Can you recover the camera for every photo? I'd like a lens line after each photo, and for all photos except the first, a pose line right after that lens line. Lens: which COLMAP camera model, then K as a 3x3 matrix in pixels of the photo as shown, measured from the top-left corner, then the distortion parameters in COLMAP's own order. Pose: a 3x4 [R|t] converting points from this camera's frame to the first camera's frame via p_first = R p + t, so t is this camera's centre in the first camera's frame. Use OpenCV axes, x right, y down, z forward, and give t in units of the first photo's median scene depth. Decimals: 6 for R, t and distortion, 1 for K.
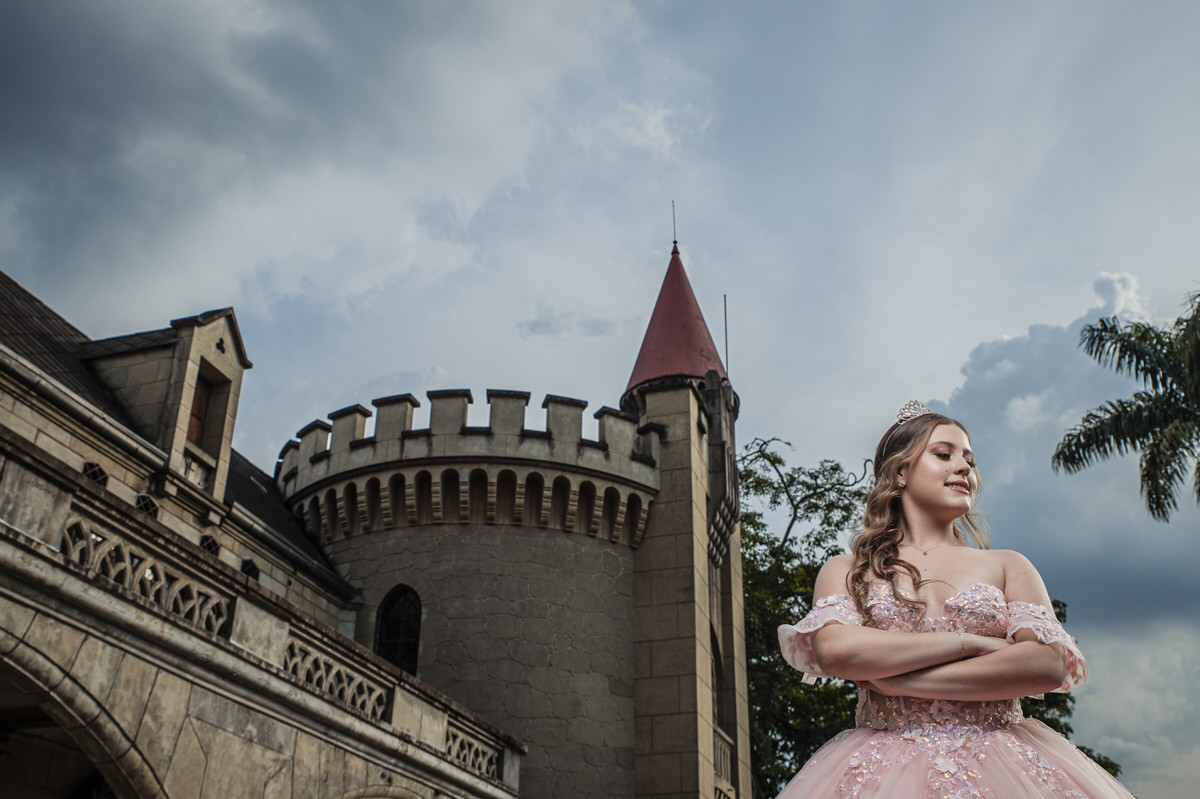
lens RADIAL K [[1268.4, 0, 600.0], [0, 1268.4, 399.5], [0, 0, 1]] dist [-0.001225, -0.001748]
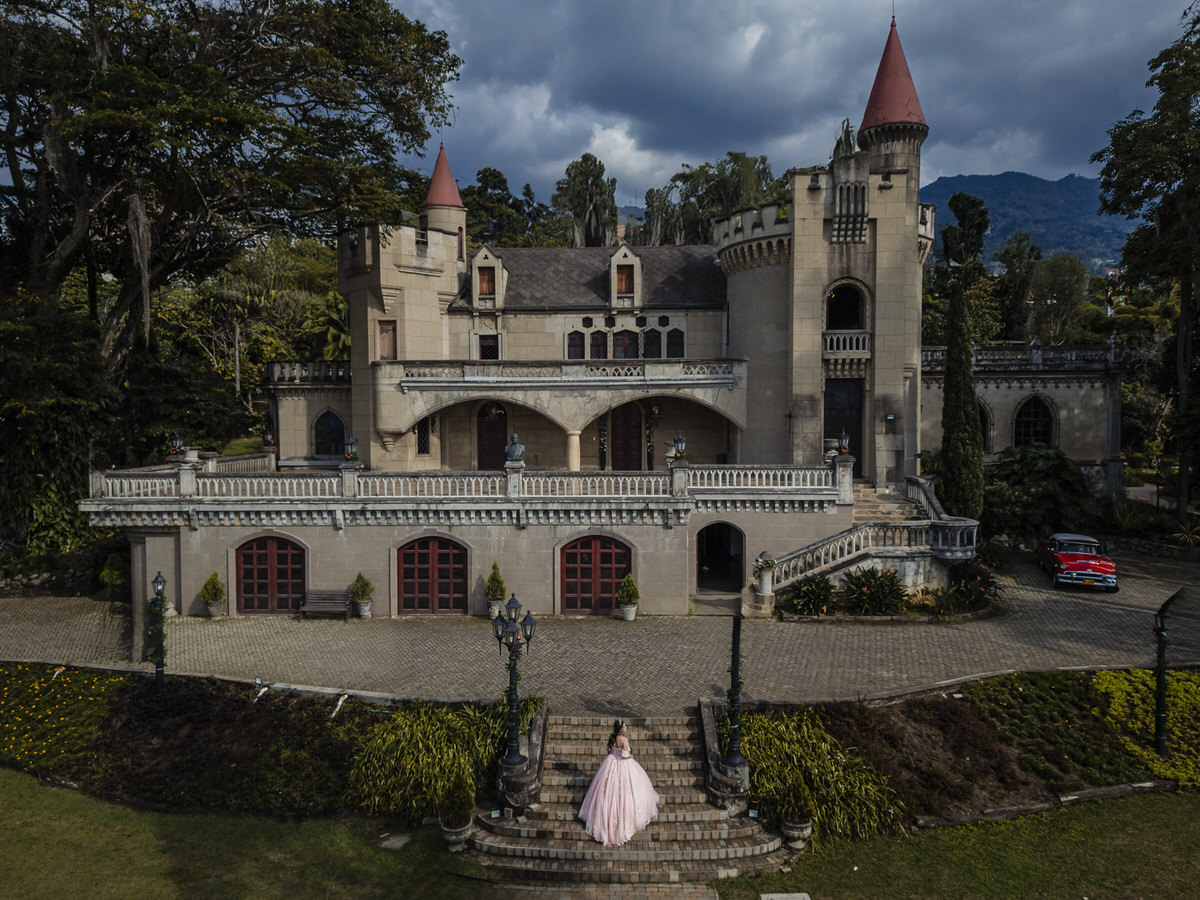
lens RADIAL K [[852.3, 0, 600.0], [0, 852.3, 450.0], [0, 0, 1]] dist [0.087275, -0.089686]
pose [[0.269677, 0.030650, -0.962463, 2.013344], [0.469861, 0.868247, 0.159303, 0.008124], [0.840538, -0.495184, 0.219745, 0.297539]]
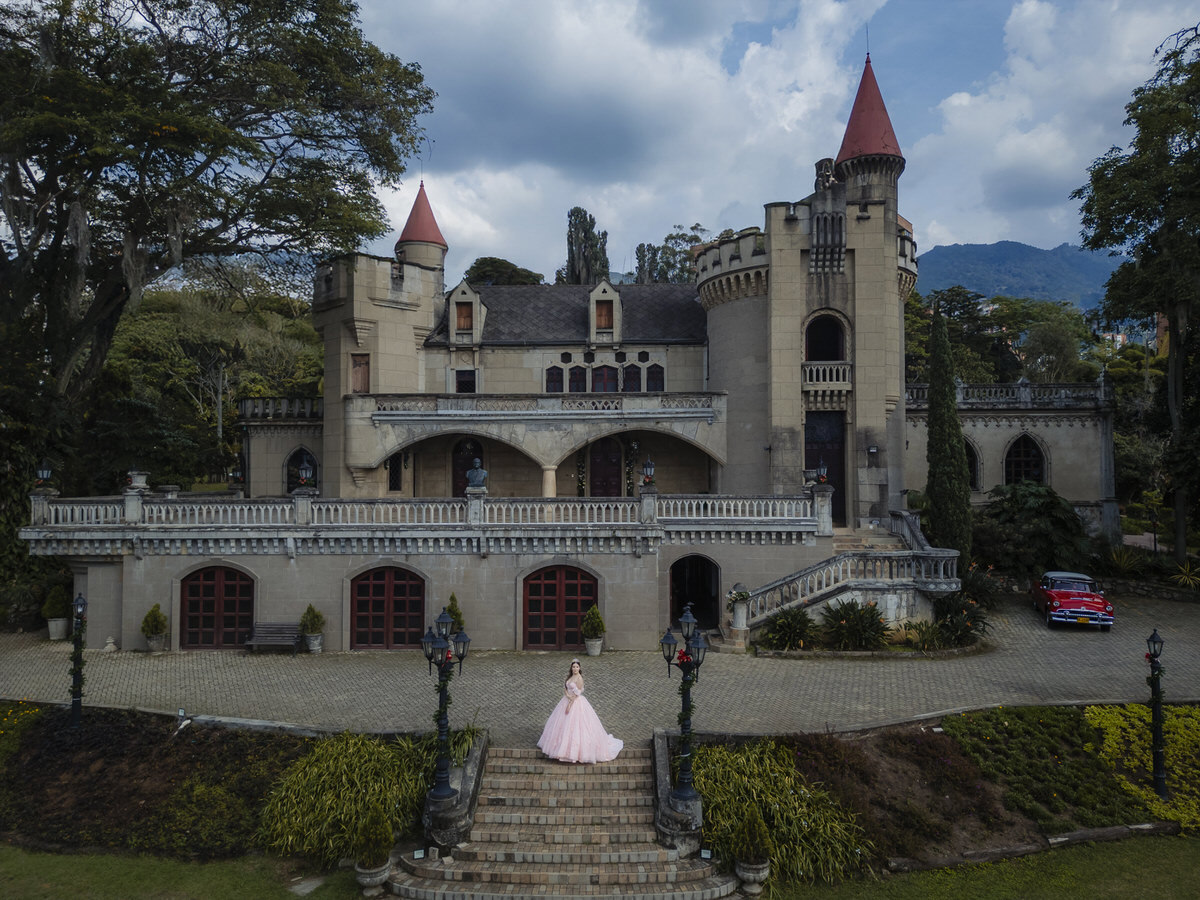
lens RADIAL K [[849.8, 0, 600.0], [0, 849.8, 450.0], [0, 0, 1]] dist [0.087776, -0.087186]
pose [[0.266018, -0.038426, -0.963202, 1.961943], [0.468158, 0.878605, 0.094245, 0.112473], [0.842652, -0.476001, 0.251714, 0.340015]]
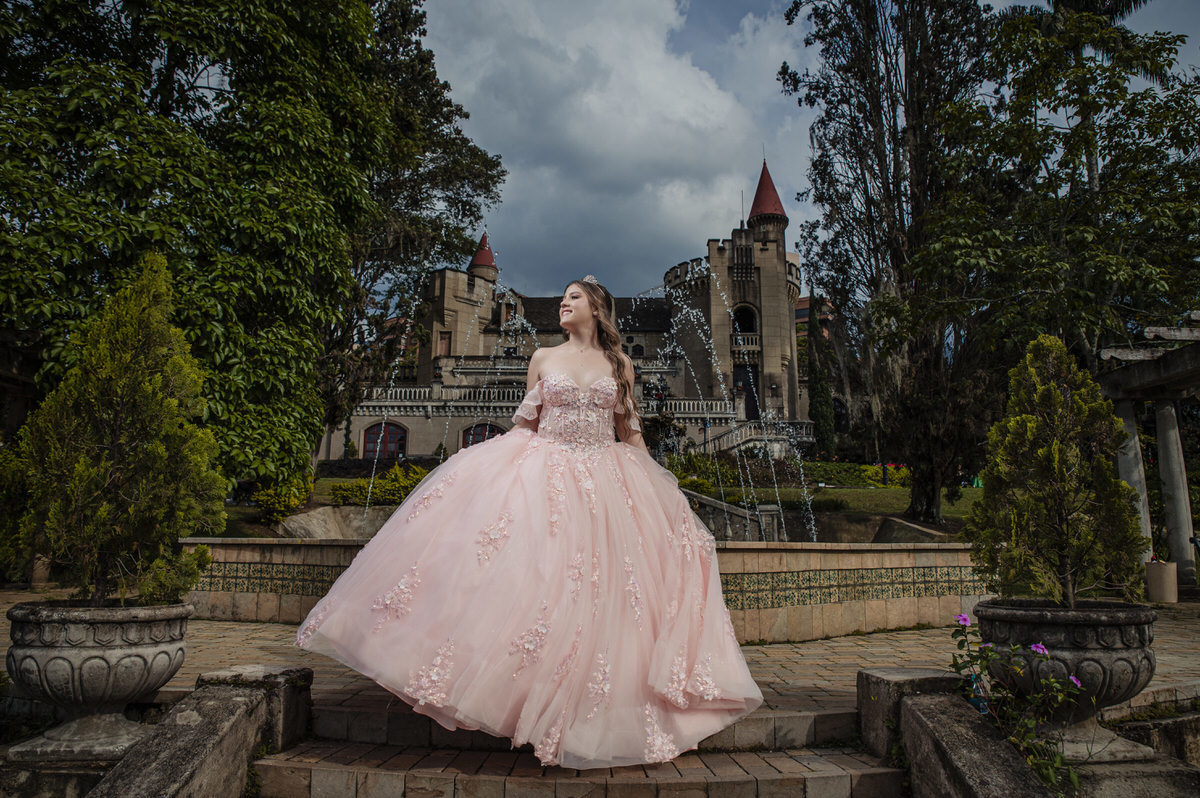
lens RADIAL K [[829.0, 0, 600.0], [0, 829.0, 399.0], [0, 0, 1]] dist [-0.086523, 0.000046]
pose [[0.301277, -0.191733, -0.934061, 2.898872], [0.454951, 0.889792, -0.035903, 0.460018], [0.838004, -0.414136, 0.355303, -0.291667]]
